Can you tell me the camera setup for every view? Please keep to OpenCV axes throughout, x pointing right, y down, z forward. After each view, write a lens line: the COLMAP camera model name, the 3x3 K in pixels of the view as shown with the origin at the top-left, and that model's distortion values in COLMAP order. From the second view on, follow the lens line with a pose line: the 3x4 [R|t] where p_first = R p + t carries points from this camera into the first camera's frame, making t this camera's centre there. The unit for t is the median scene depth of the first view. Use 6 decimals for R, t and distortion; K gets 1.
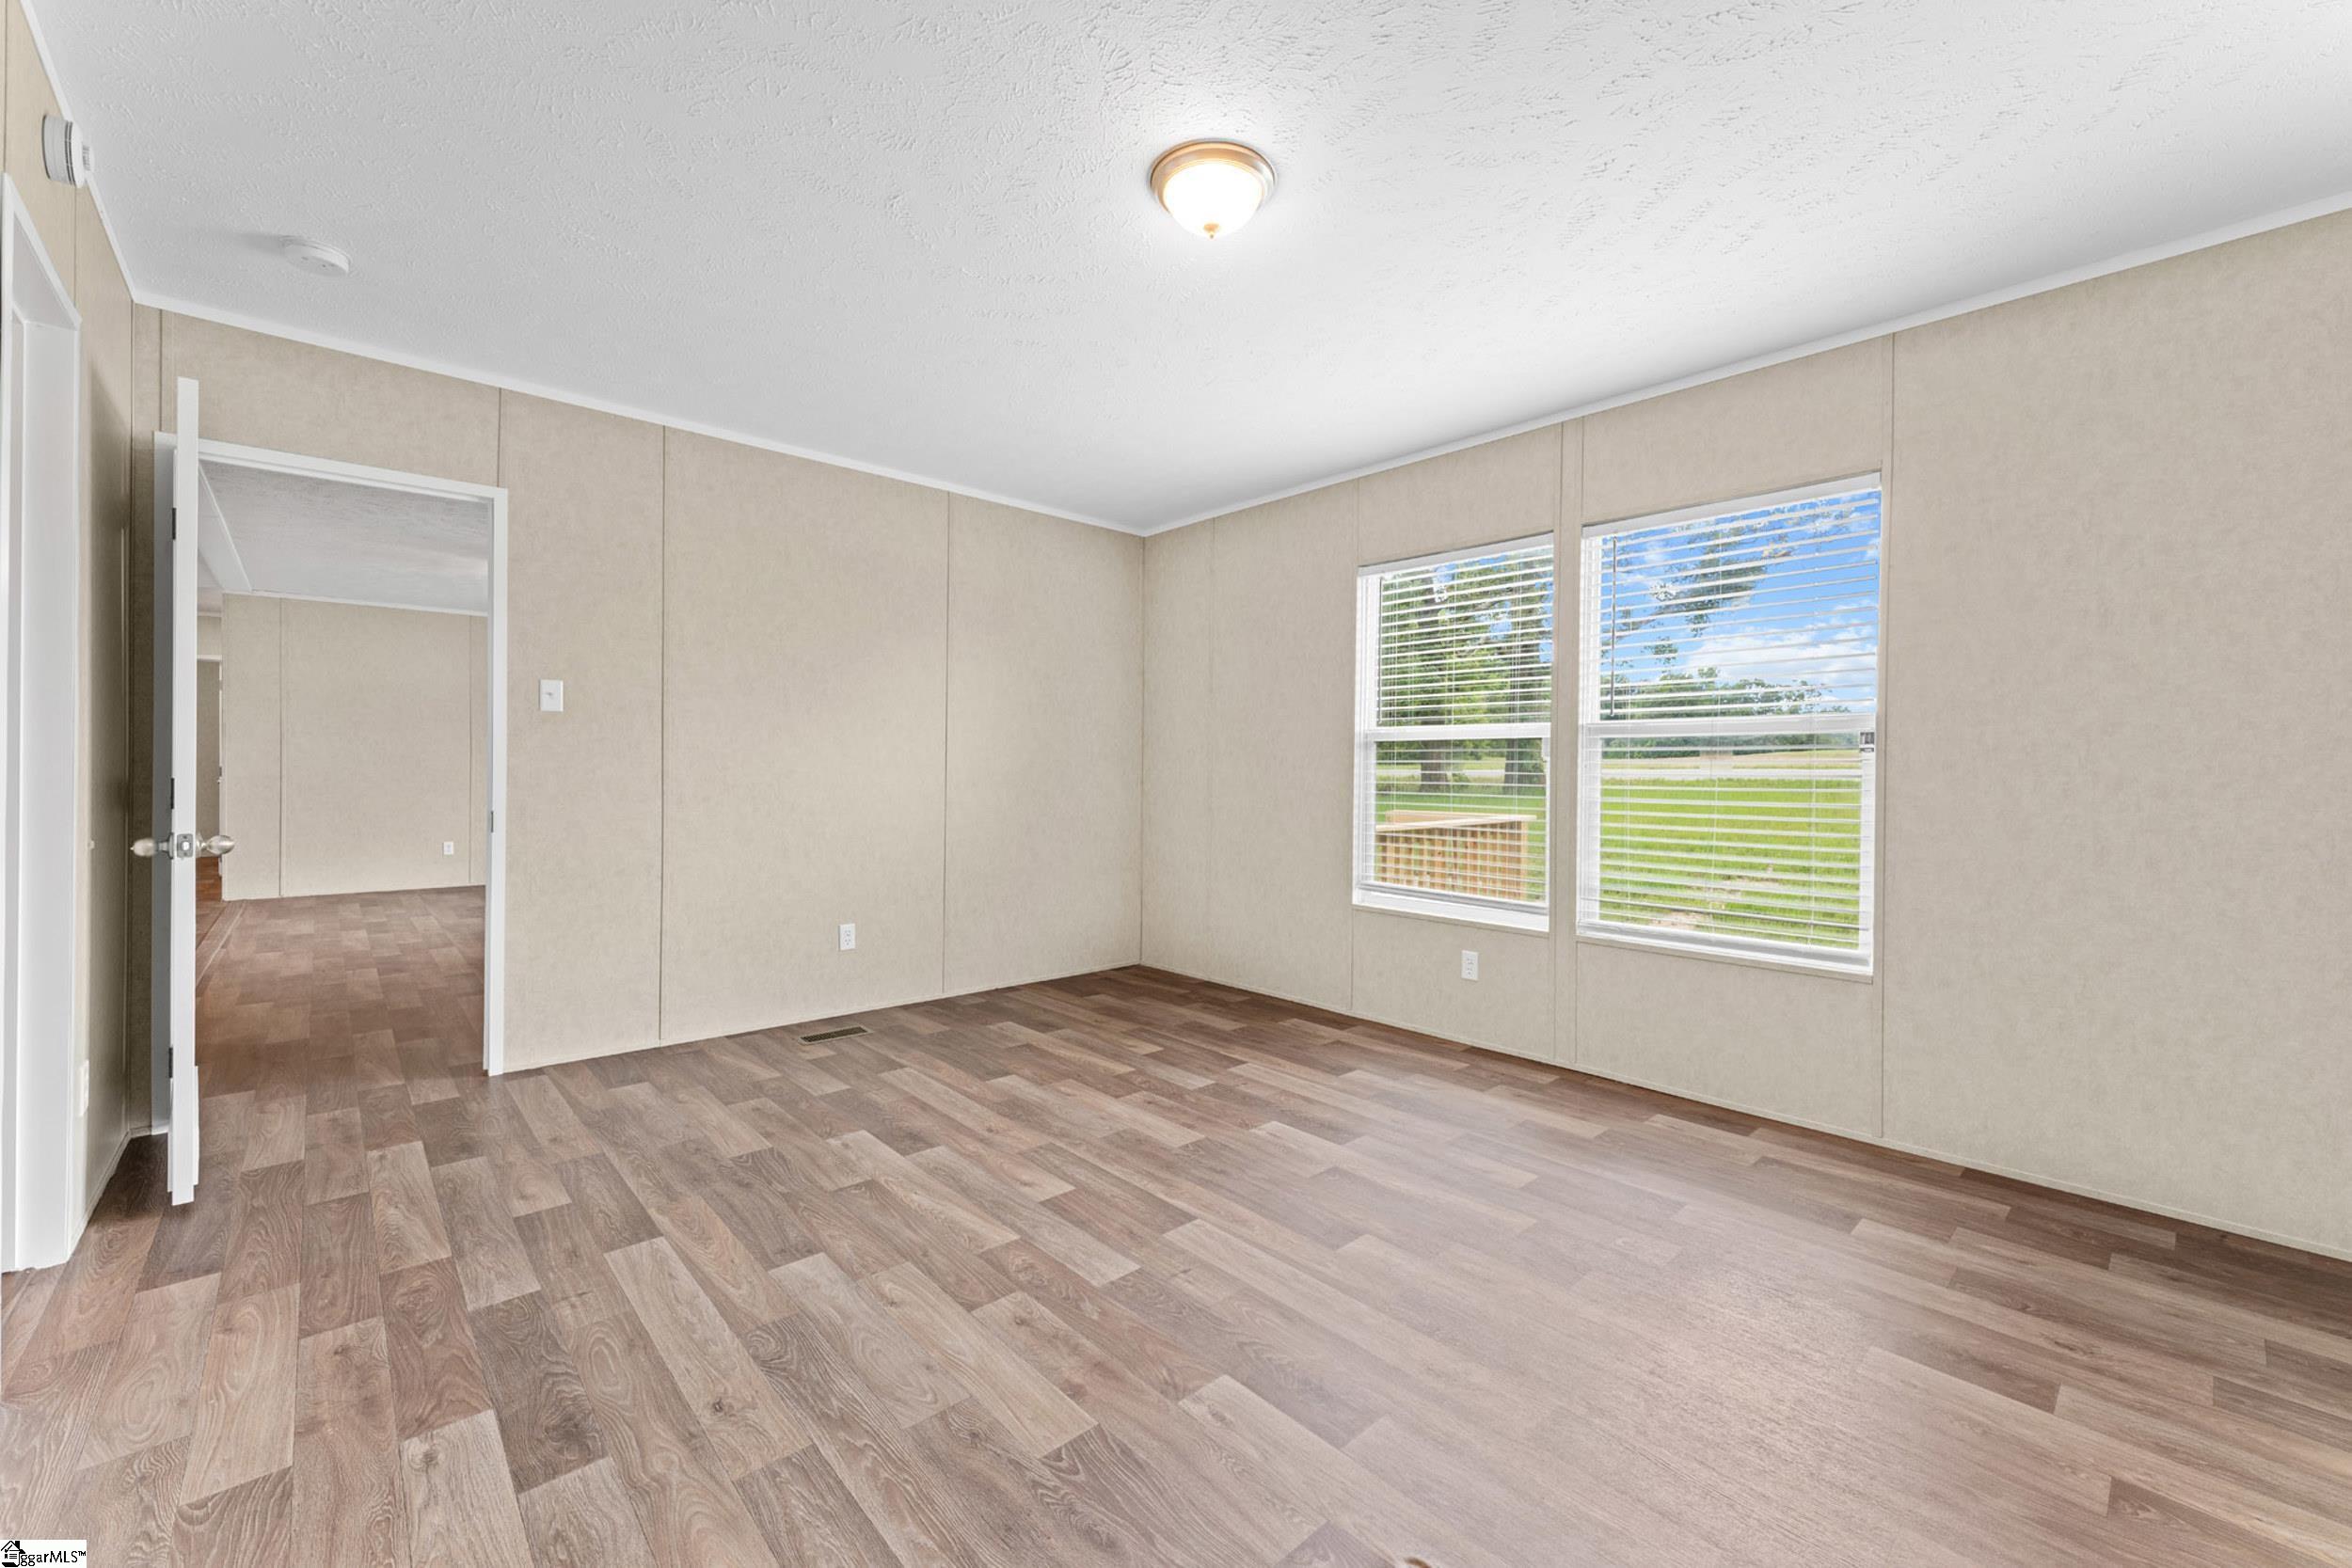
lens RADIAL K [[937.6, 0, 1173.2], [0, 937.6, 779.5], [0, 0, 1]] dist [0.000885, 0.000285]
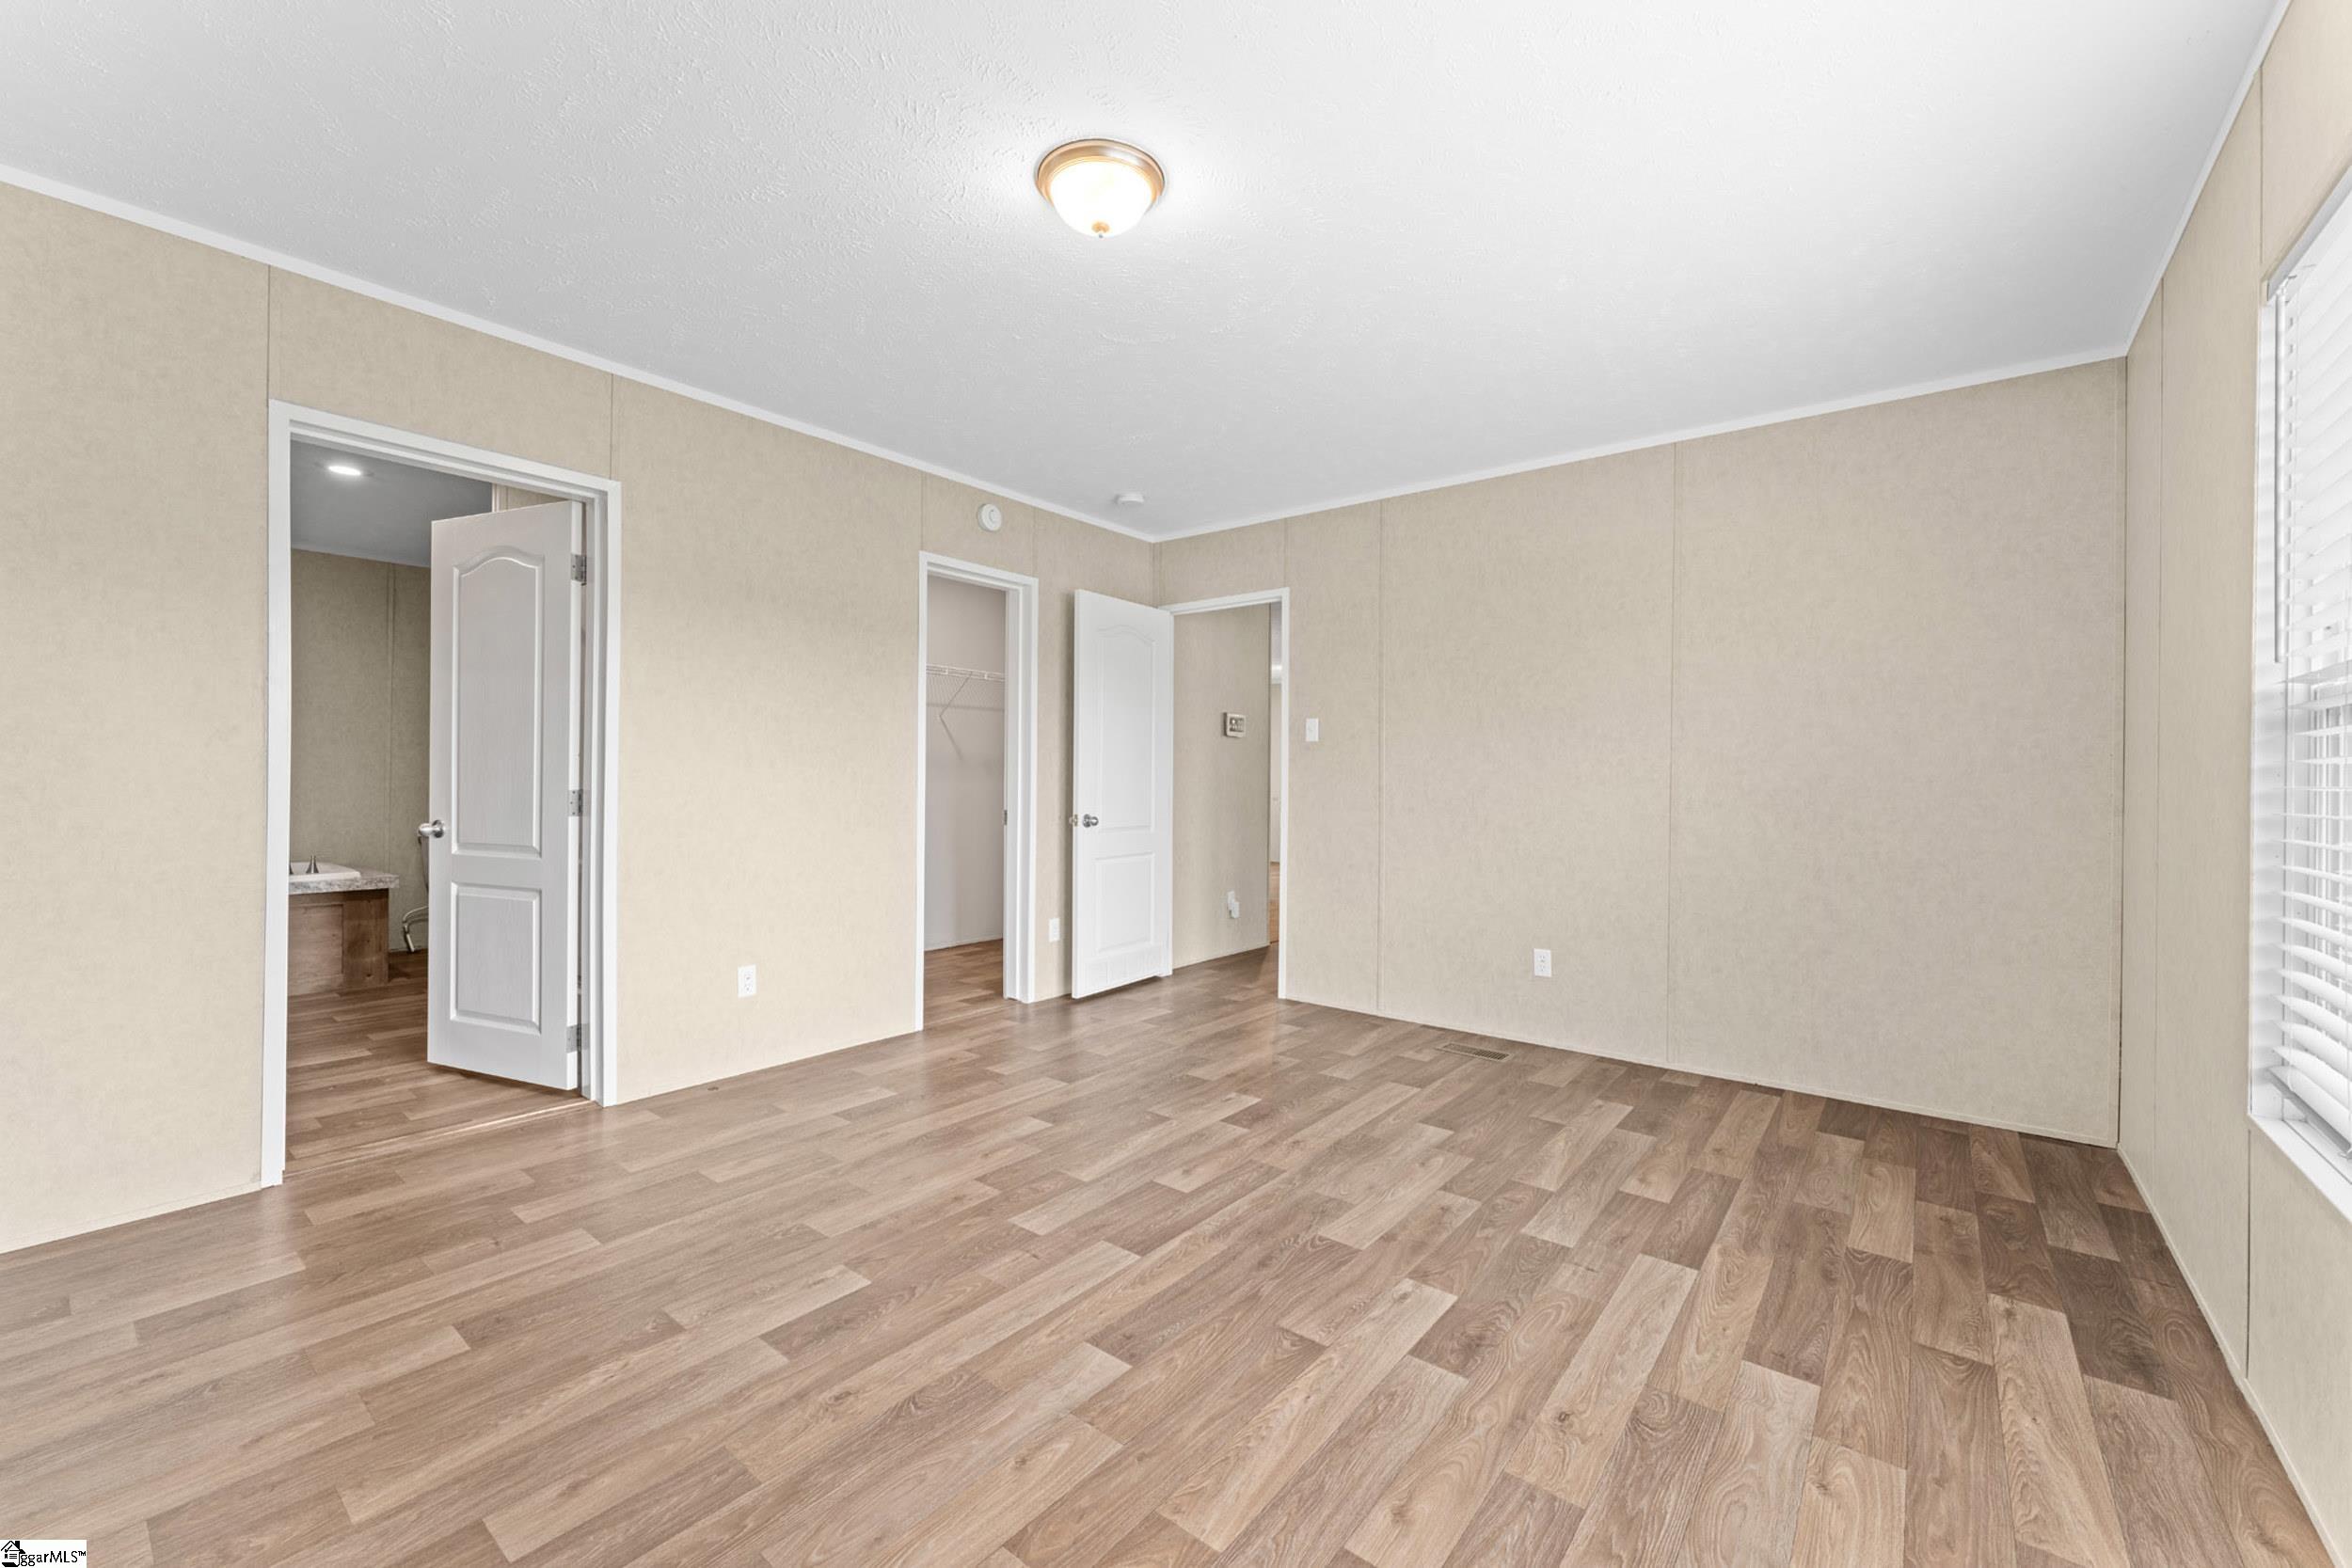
lens RADIAL K [[930.5, 0, 1161.6], [0, 930.5, 782.5], [0, 0, 1]] dist [-0.006691, 0.000366]
pose [[0.137622, -0.008366, -0.990449, 0.398499], [-0.016211, 0.999811, -0.010698, 0.002713], [0.990352, 0.017529, 0.137461, 0.374660]]
